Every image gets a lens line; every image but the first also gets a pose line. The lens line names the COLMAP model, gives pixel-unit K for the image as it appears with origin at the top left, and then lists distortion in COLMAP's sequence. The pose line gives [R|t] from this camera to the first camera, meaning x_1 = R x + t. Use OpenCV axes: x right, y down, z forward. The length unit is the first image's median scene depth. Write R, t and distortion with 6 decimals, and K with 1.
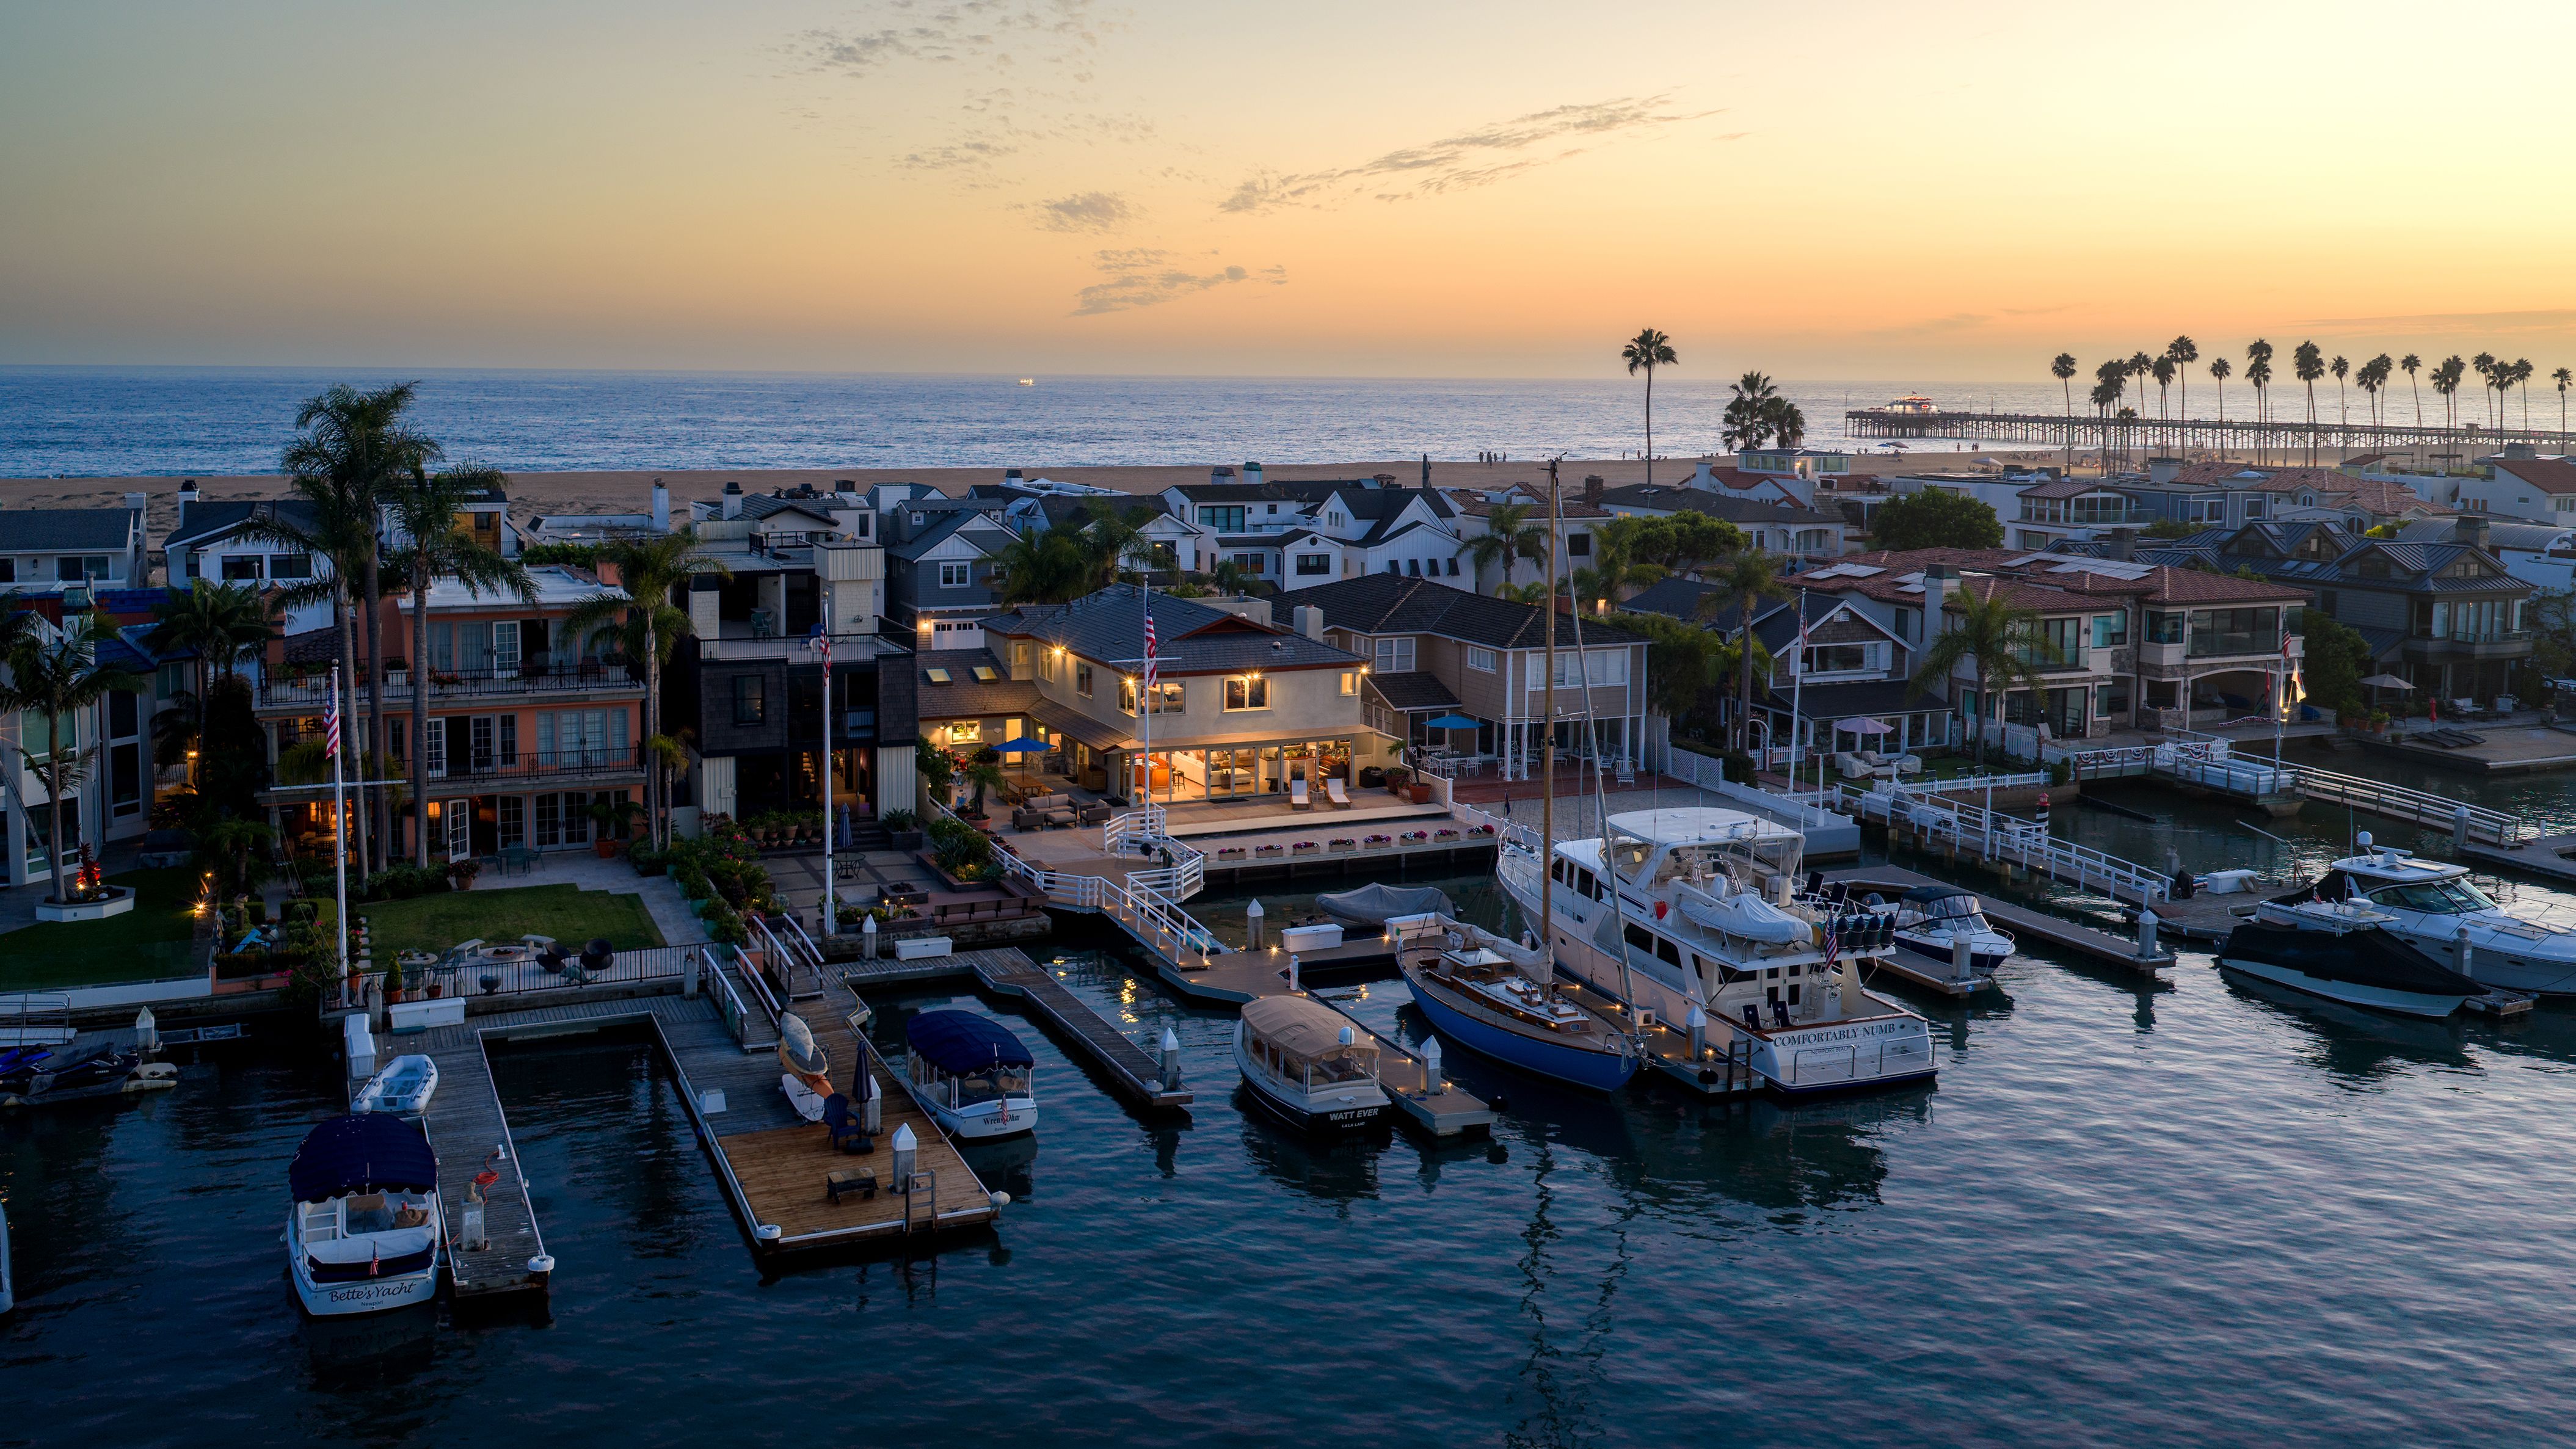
lens RADIAL K [[2199.3, 0, 1309.5], [0, 2199.3, 726.9], [0, 0, 1]] dist [0.006321, -0.009606]
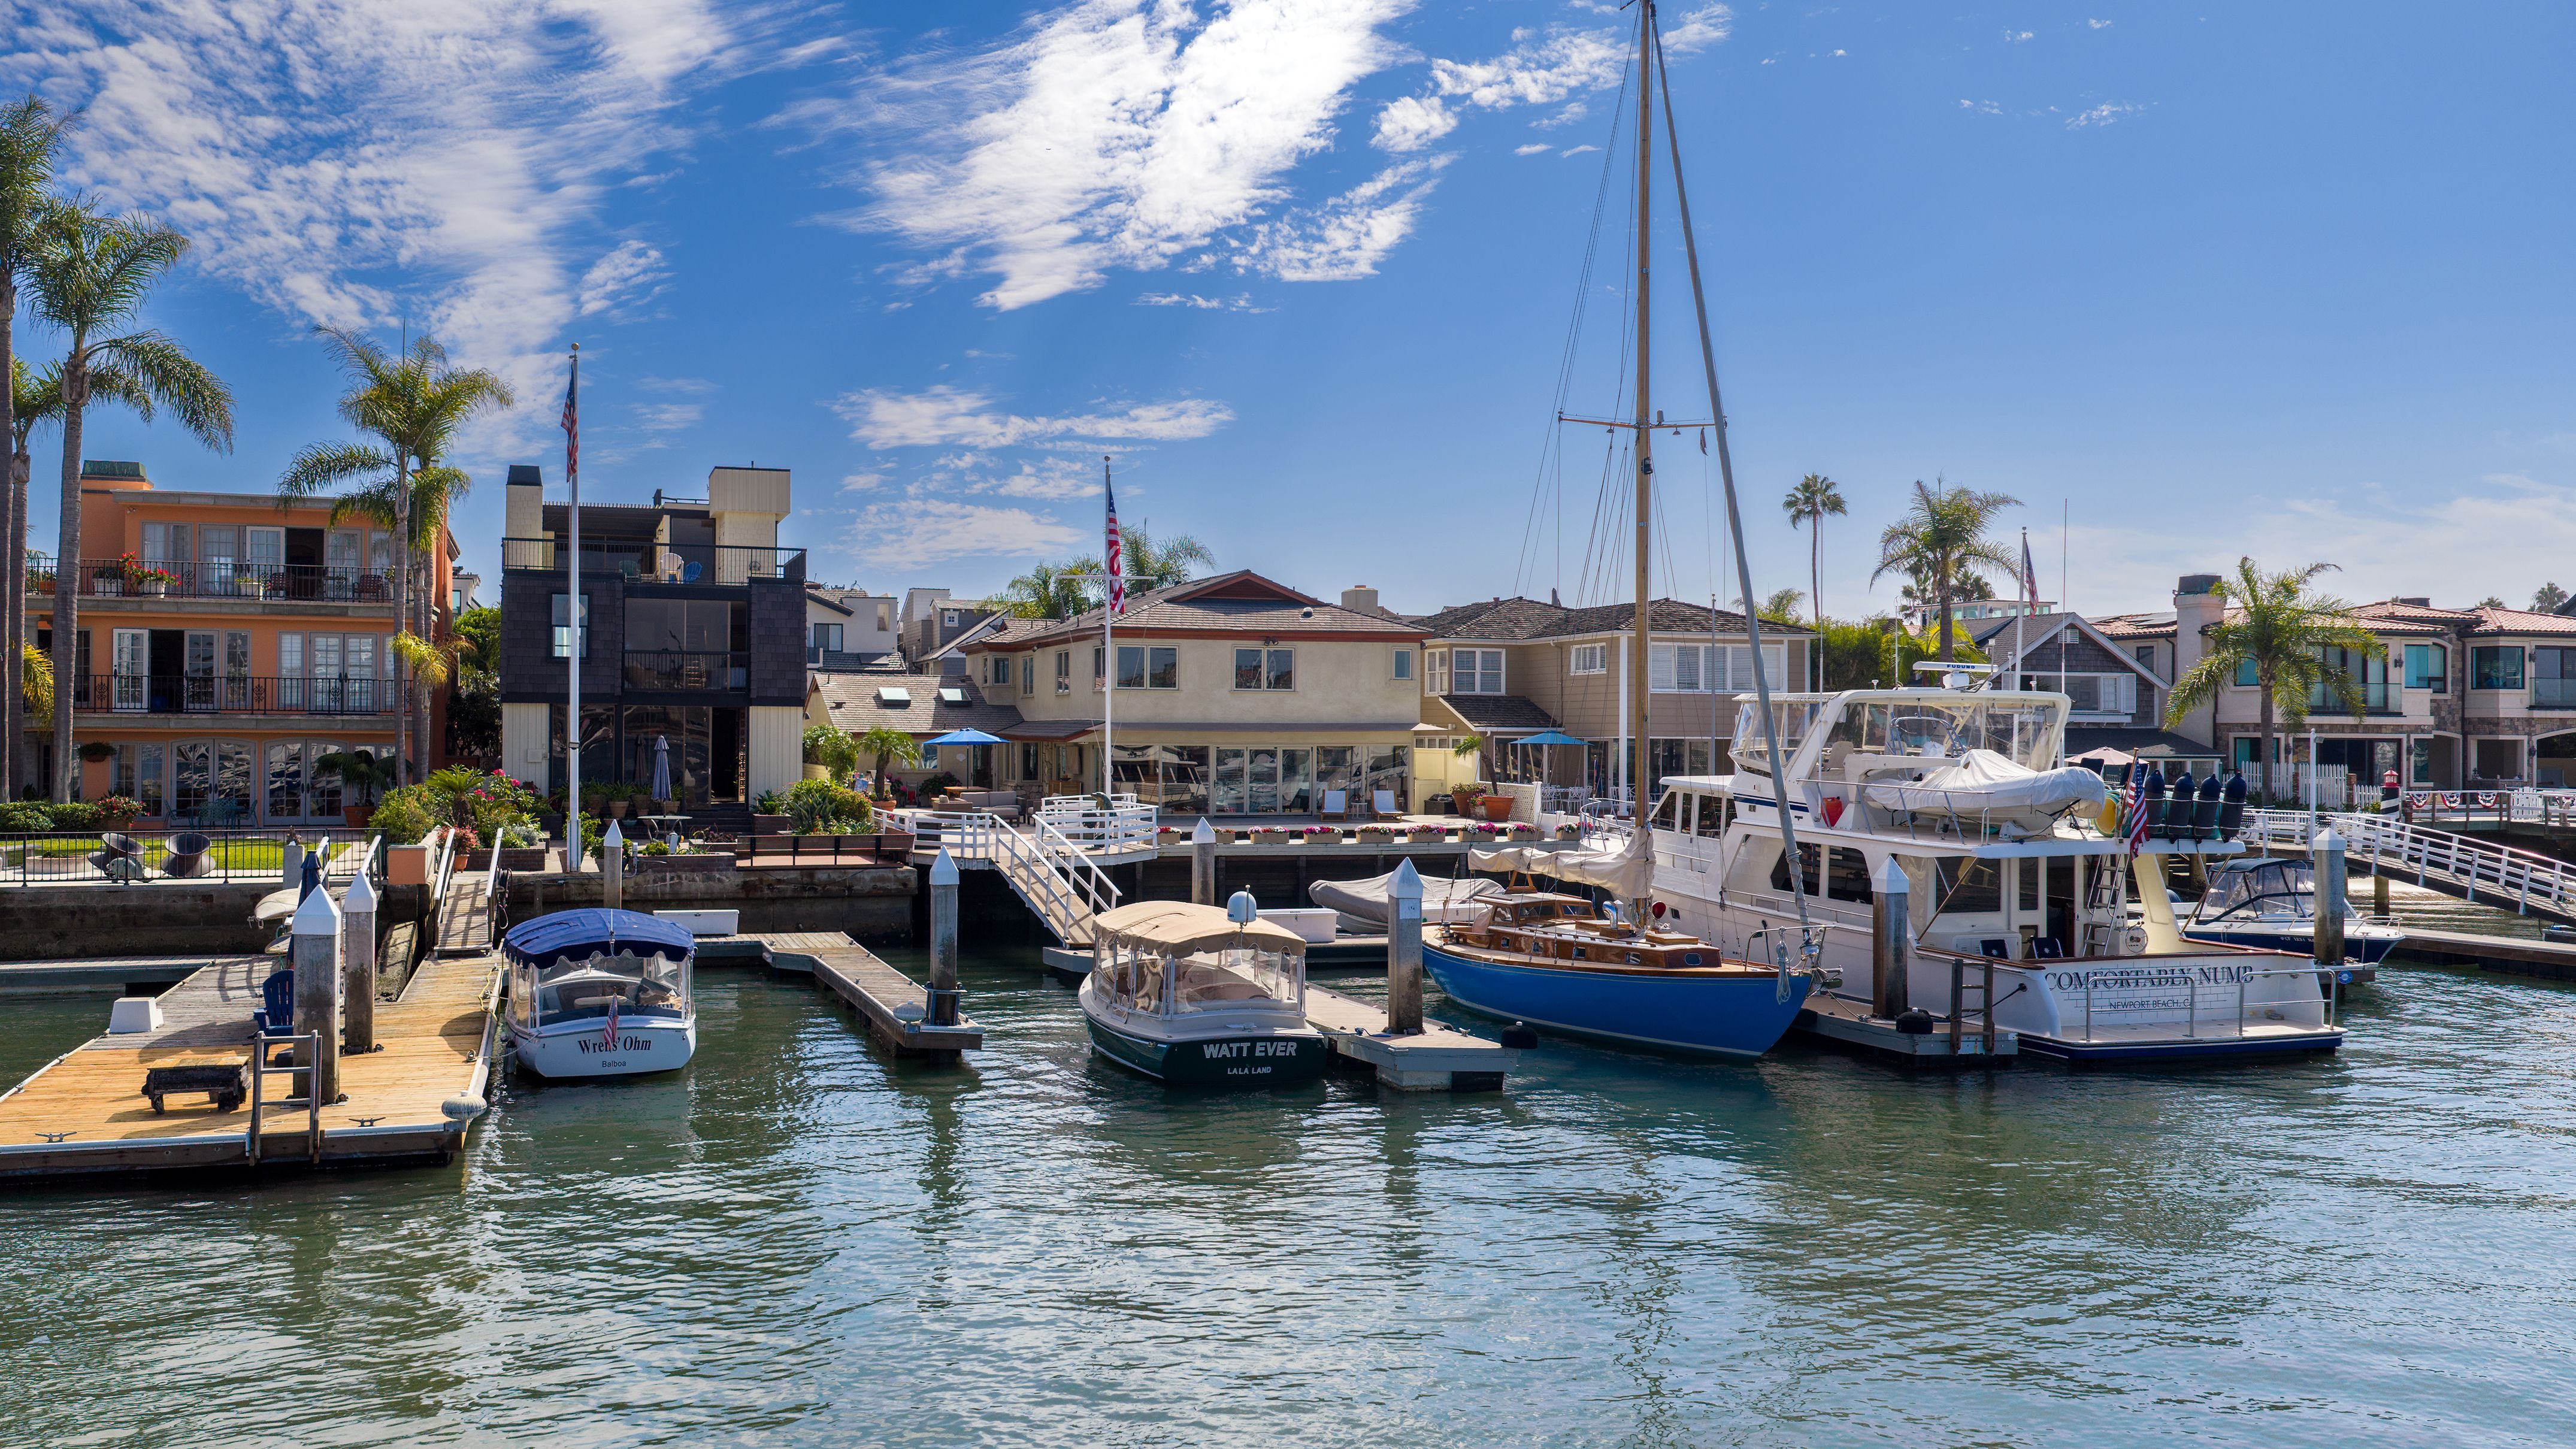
lens RADIAL K [[2199.6, 0, 1309.5], [0, 2199.6, 726.9], [0, 0, 1]] dist [0.006321, -0.009606]
pose [[0.997113, 0.014819, -0.074475, 0.040119], [-0.024052, 0.991909, -0.124654, 0.090567], [0.072025, 0.126085, 0.989401, 0.249936]]
